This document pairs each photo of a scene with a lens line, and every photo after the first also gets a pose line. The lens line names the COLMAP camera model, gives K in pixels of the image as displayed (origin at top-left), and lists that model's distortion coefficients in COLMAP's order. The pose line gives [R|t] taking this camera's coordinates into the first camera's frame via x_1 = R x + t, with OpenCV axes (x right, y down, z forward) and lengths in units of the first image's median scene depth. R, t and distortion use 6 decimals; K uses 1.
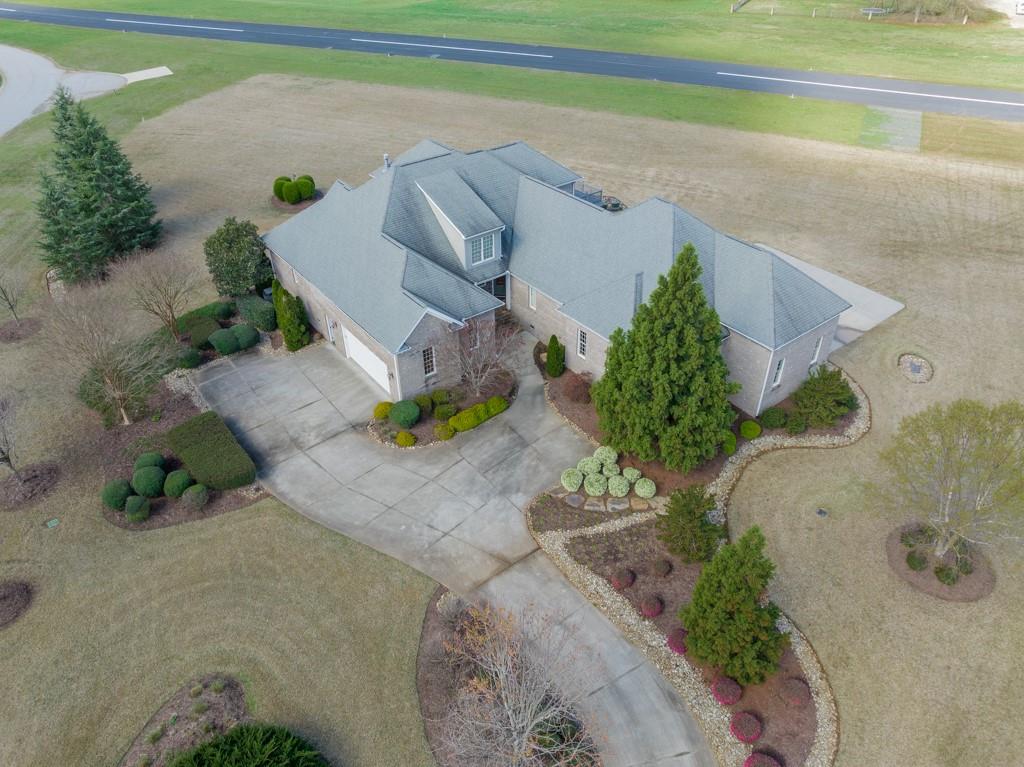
lens RADIAL K [[719.4, 0, 512.3], [0, 719.4, 377.0], [0, 0, 1]] dist [-0.039878, 0.013310]
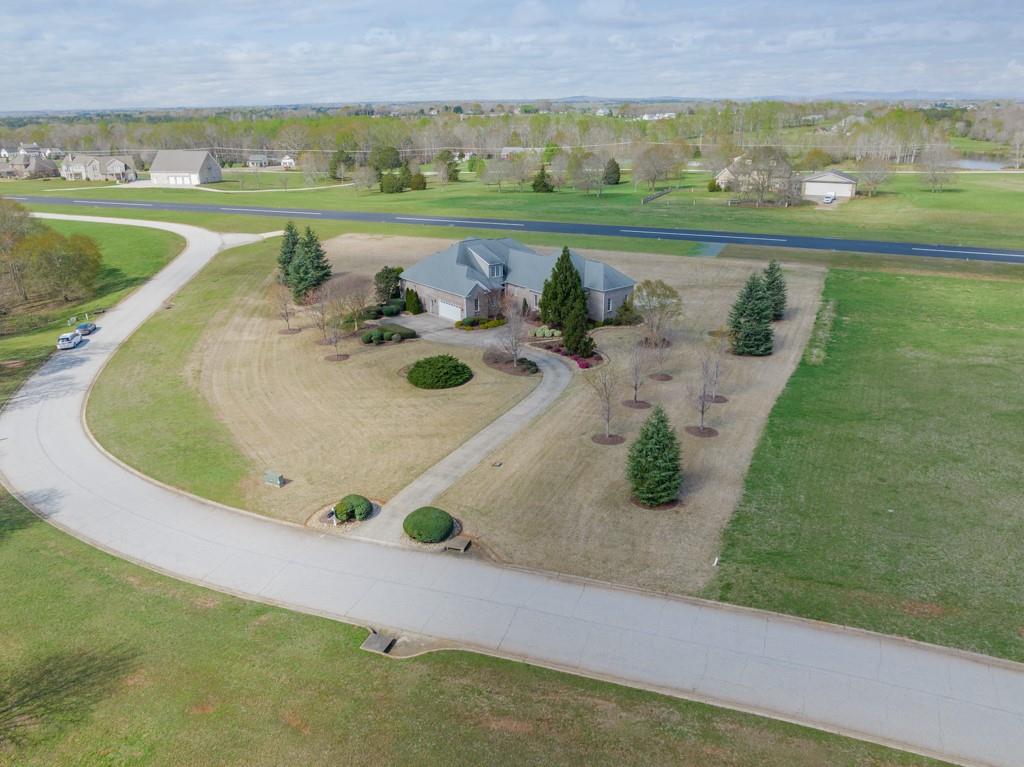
lens RADIAL K [[719.4, 0, 516.9], [0, 719.4, 385.3], [0, 0, 1]] dist [-0.039878, 0.013310]
pose [[0.999279, -0.010827, 0.036395, -0.070655], [0.019522, 0.968600, -0.247855, 0.942280], [-0.032568, 0.248387, 0.968113, -1.505297]]
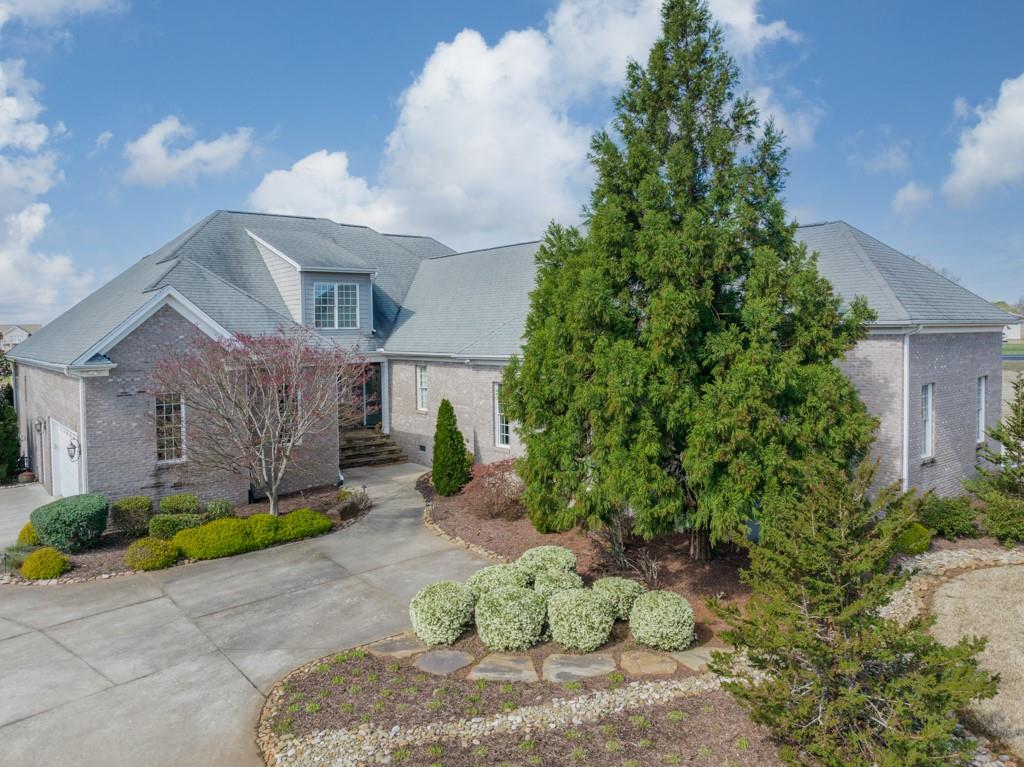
lens RADIAL K [[757.0, 0, 515.4], [0, 757.0, 352.0], [0, 0, 1]] dist [-0.033481, -0.002223]
pose [[0.999731, -0.002359, 0.023055, 0.100707], [0.014654, 0.835019, -0.550026, 0.216334], [-0.017954, 0.550216, 0.834829, 0.586335]]
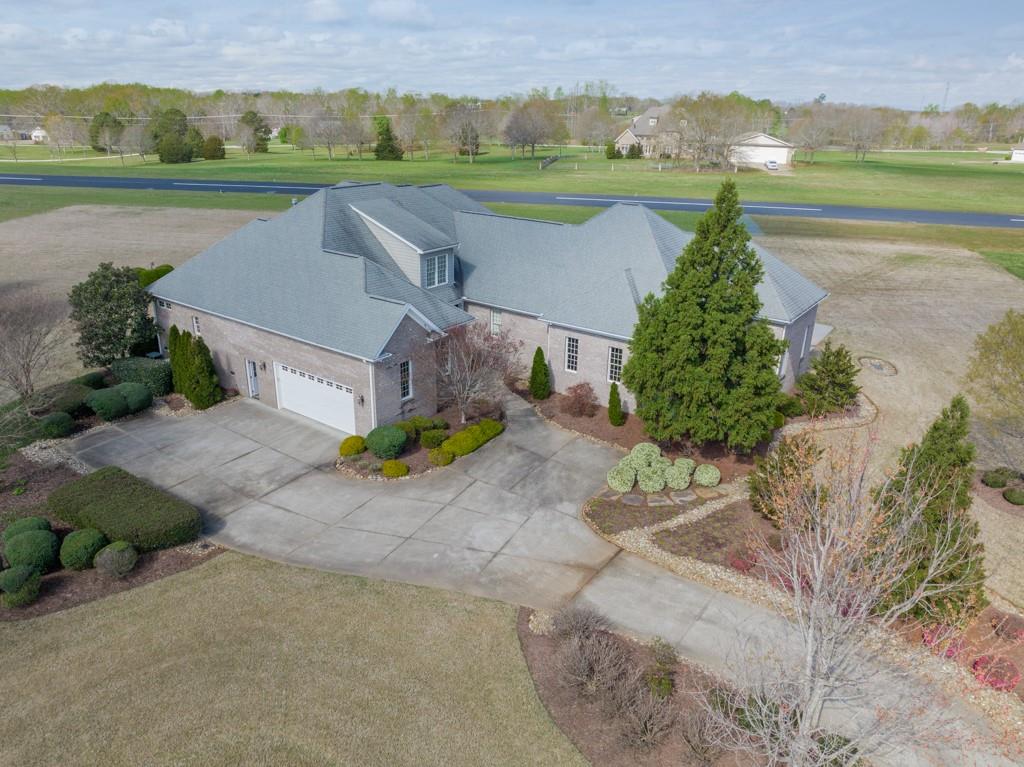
lens RADIAL K [[719.4, 0, 514.3], [0, 719.4, 379.6], [0, 0, 1]] dist [-0.039878, 0.013310]
pose [[0.959116, -0.070754, 0.274026, -0.229436], [0.135803, 0.964550, -0.226275, 0.185631], [-0.248302, 0.254238, 0.934724, 0.216620]]
